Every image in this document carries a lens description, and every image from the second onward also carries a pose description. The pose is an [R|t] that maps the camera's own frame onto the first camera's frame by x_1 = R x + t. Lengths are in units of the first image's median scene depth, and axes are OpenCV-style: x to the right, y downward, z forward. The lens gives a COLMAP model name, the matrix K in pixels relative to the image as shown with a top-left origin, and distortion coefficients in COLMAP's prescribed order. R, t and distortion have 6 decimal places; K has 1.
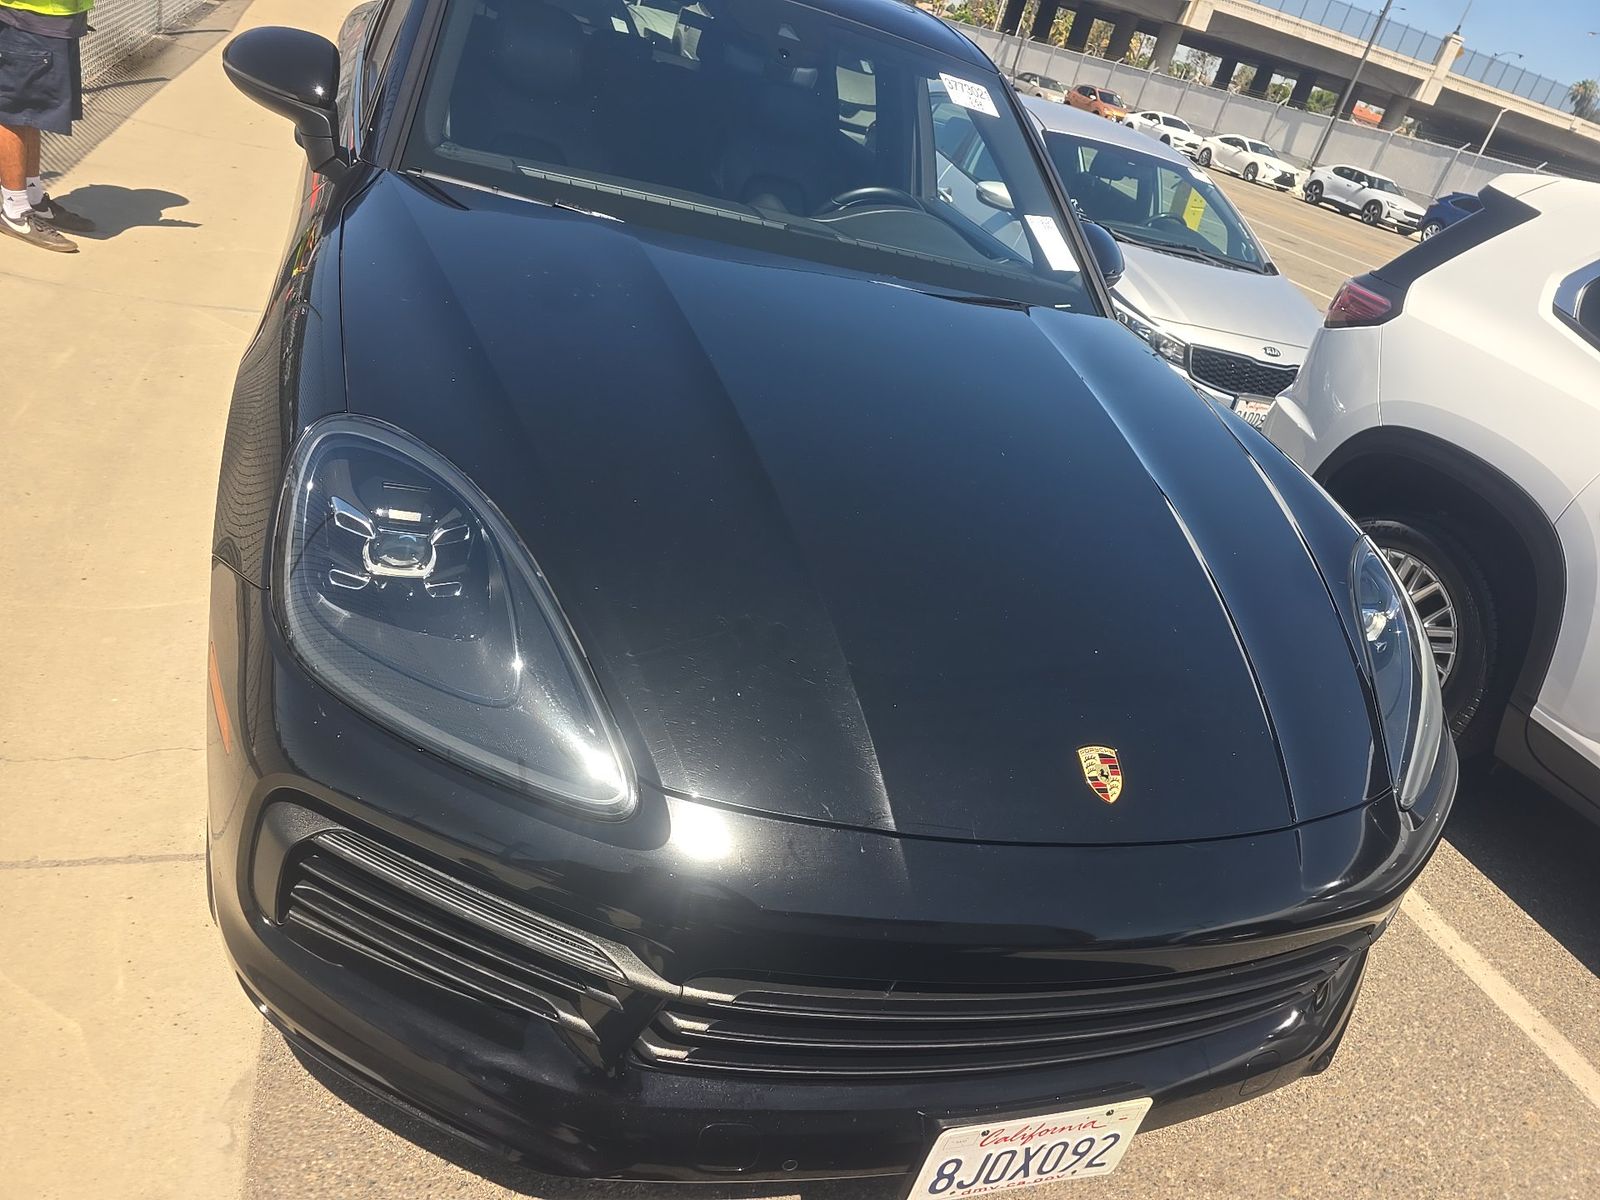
lens RADIAL K [[1066.6, 0, 792.5], [0, 1066.6, 591.9], [0, 0, 1]] dist [0.060003, -0.054646]
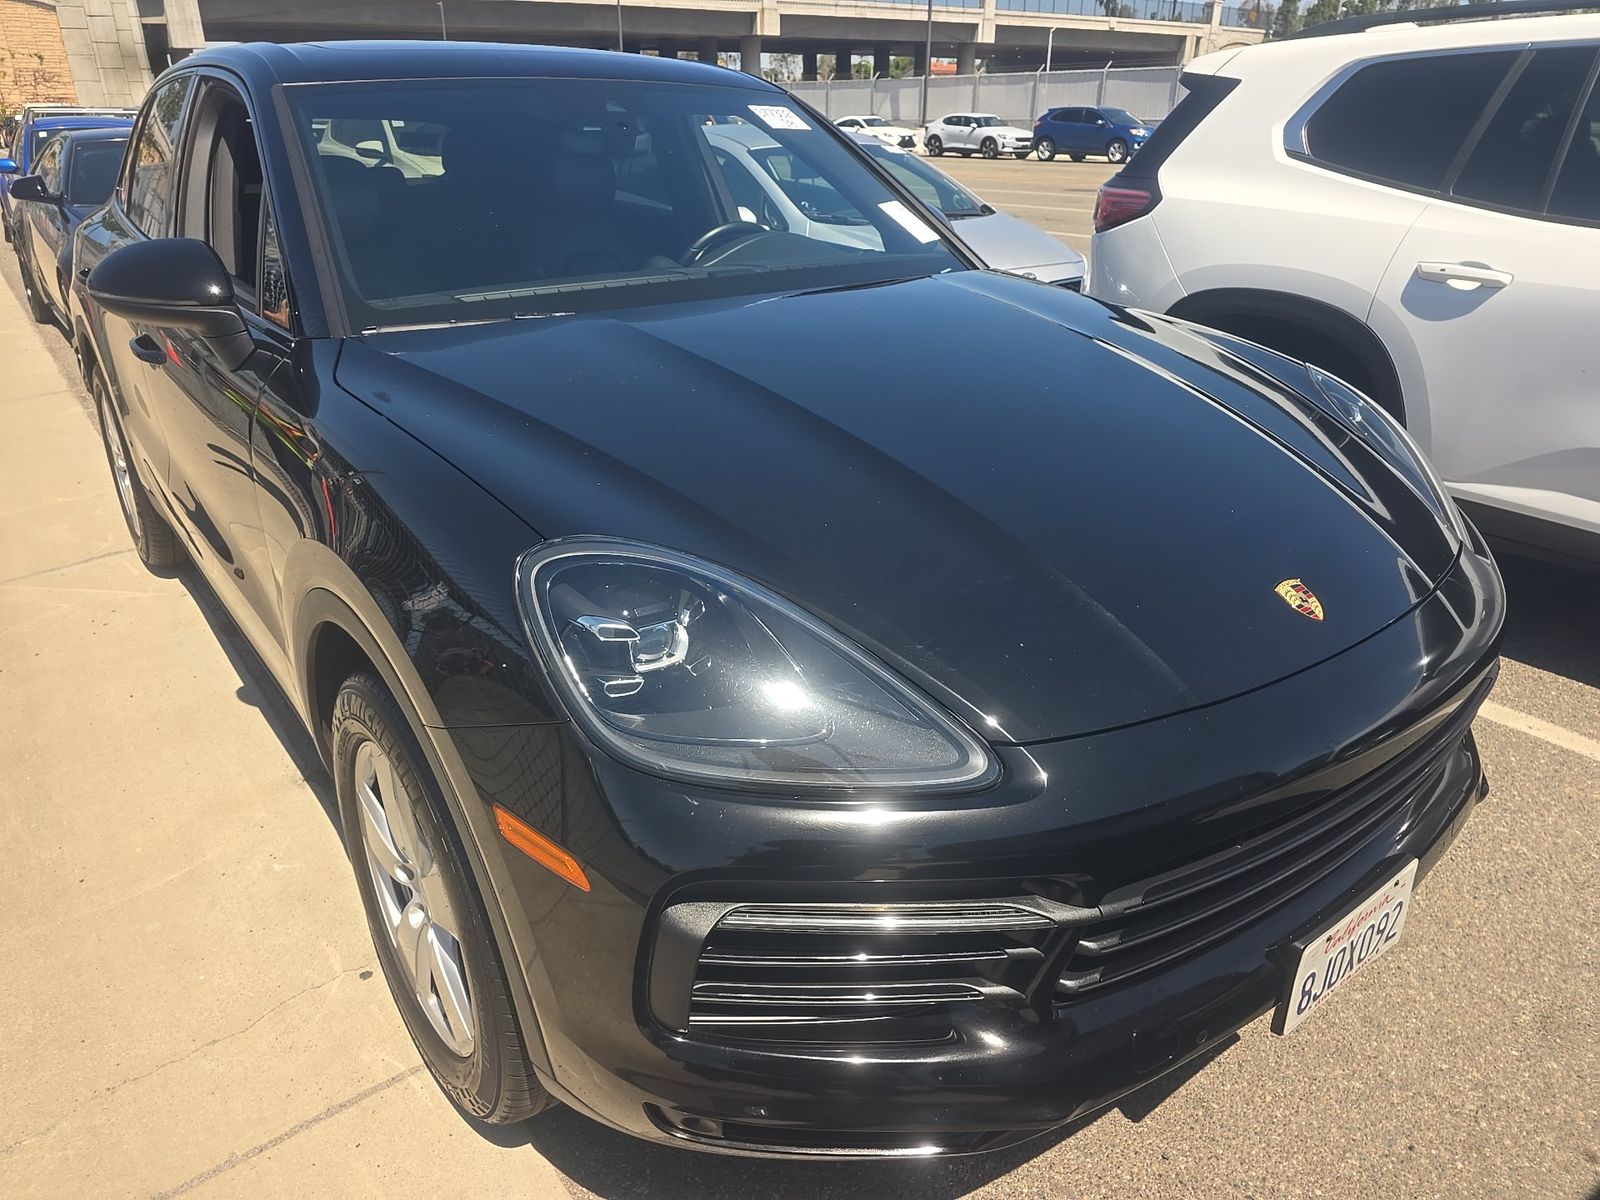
lens RADIAL K [[1072.3, 0, 762.6], [0, 1072.3, 603.6], [0, 0, 1]] dist [0.067957, -0.071957]
pose [[0.914012, -0.360056, 0.186929, -0.181027], [0.367072, 0.930187, -0.003150, -0.013451], [-0.172745, 0.071495, 0.982368, -0.011850]]
